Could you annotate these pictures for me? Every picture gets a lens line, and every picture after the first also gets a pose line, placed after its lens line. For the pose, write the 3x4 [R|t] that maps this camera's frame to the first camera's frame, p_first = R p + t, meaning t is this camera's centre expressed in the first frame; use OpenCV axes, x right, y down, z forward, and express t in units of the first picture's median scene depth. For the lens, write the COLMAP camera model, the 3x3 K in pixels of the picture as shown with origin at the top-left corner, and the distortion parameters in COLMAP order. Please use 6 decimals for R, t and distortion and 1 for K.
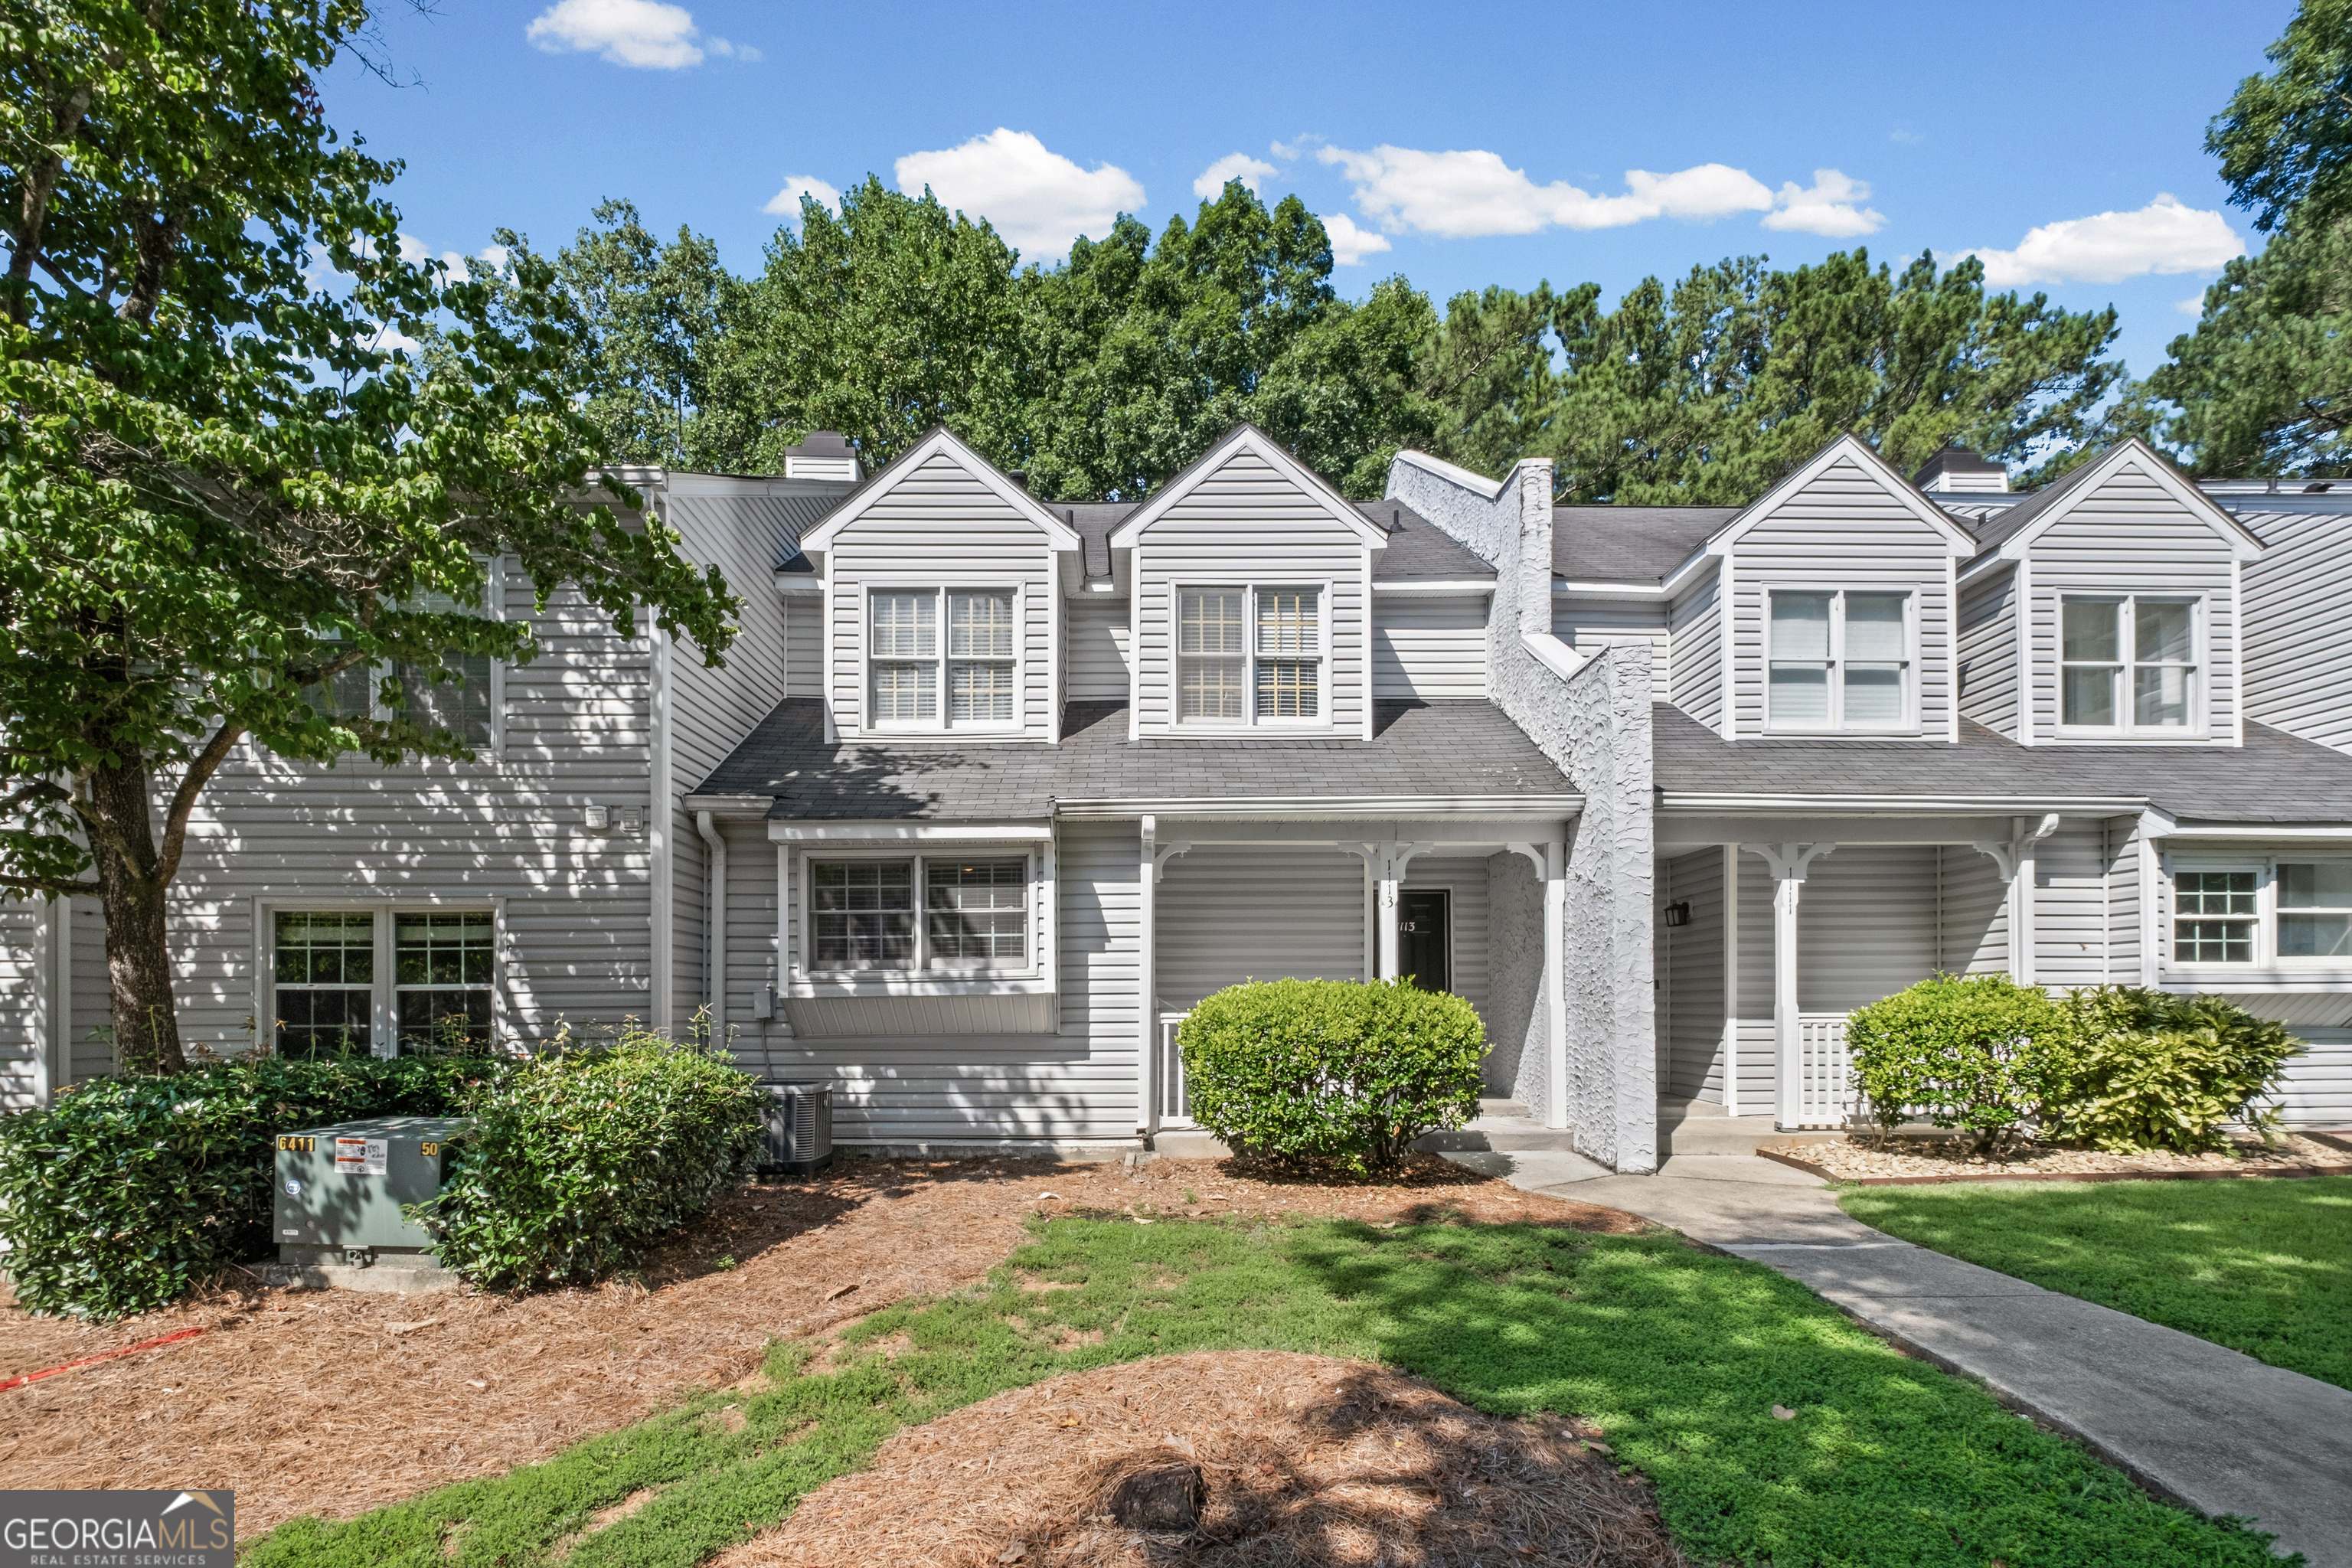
lens RADIAL K [[1012.0, 0, 1163.5], [0, 1012.0, 1010.1], [0, 0, 1]] dist [-0.000068, 0.000461]
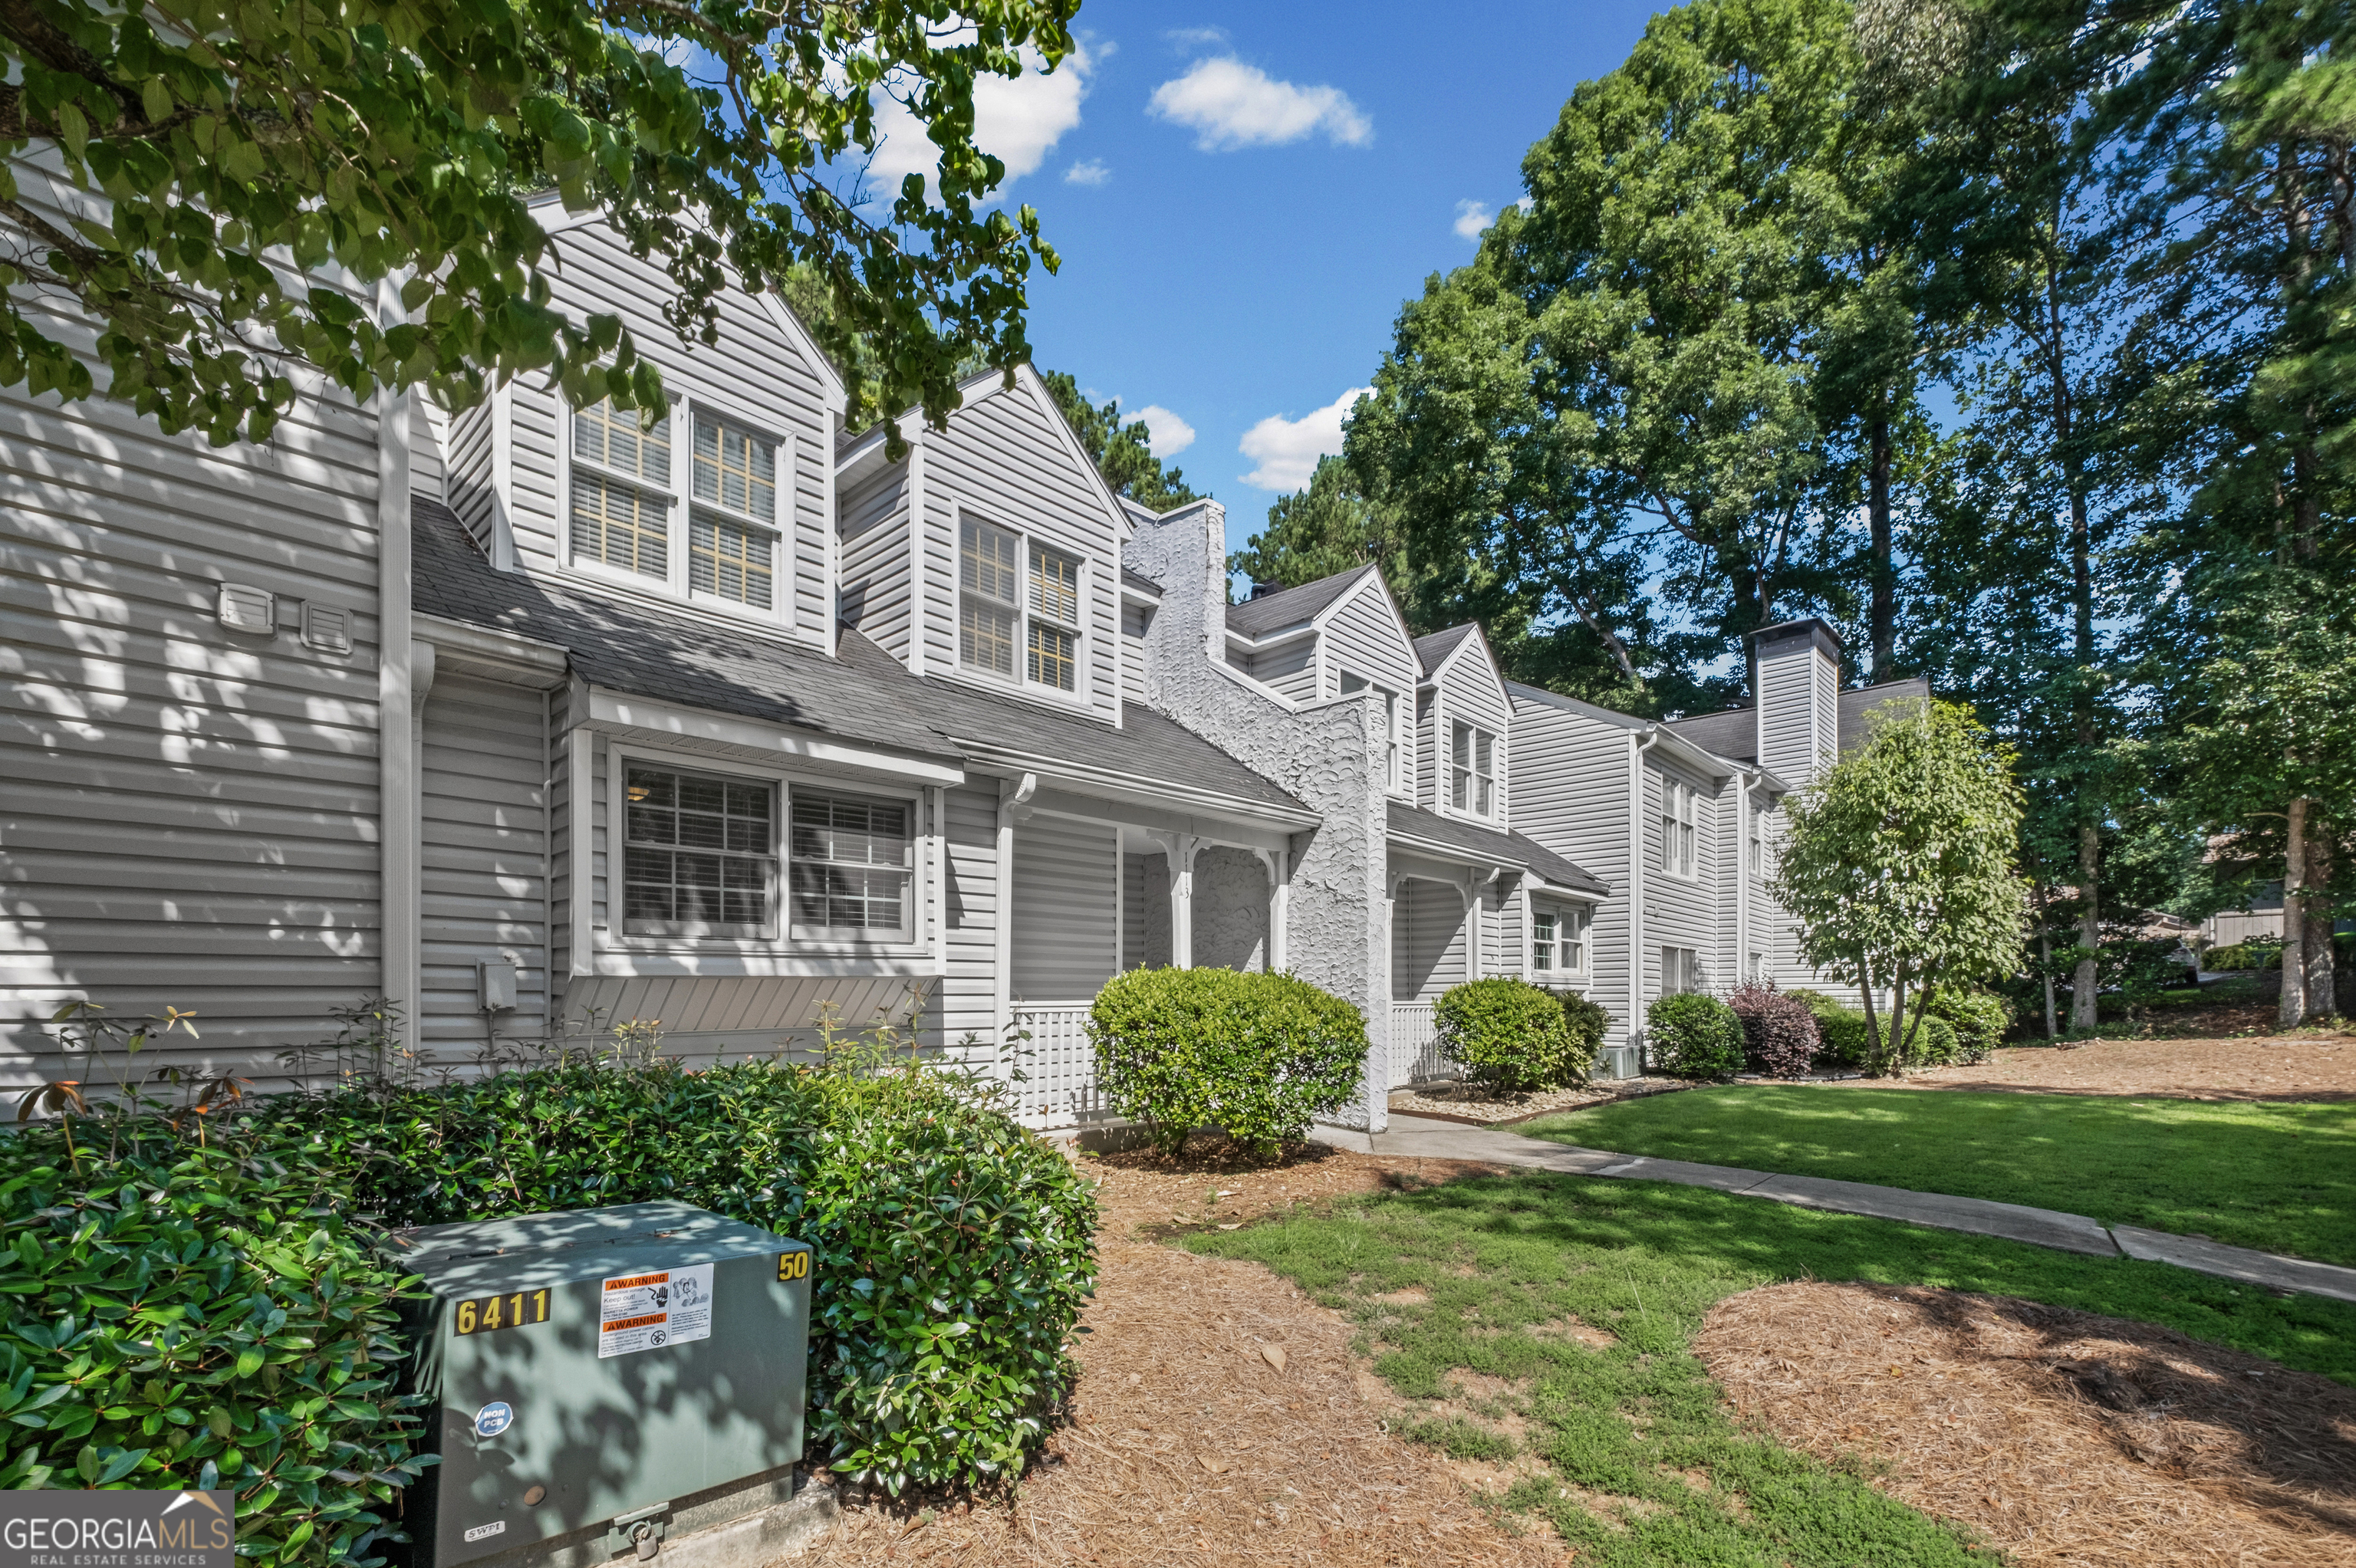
lens RADIAL K [[1026.2, 0, 1126.3], [0, 1026.2, 999.2], [0, 0, 1]] dist [-0.001845, -0.000273]
pose [[0.709601, 0.001891, 0.704601, -0.578116], [-0.002062, 0.999998, -0.000607, 0.001736], [-0.704601, -0.001022, 0.709603, 0.317015]]
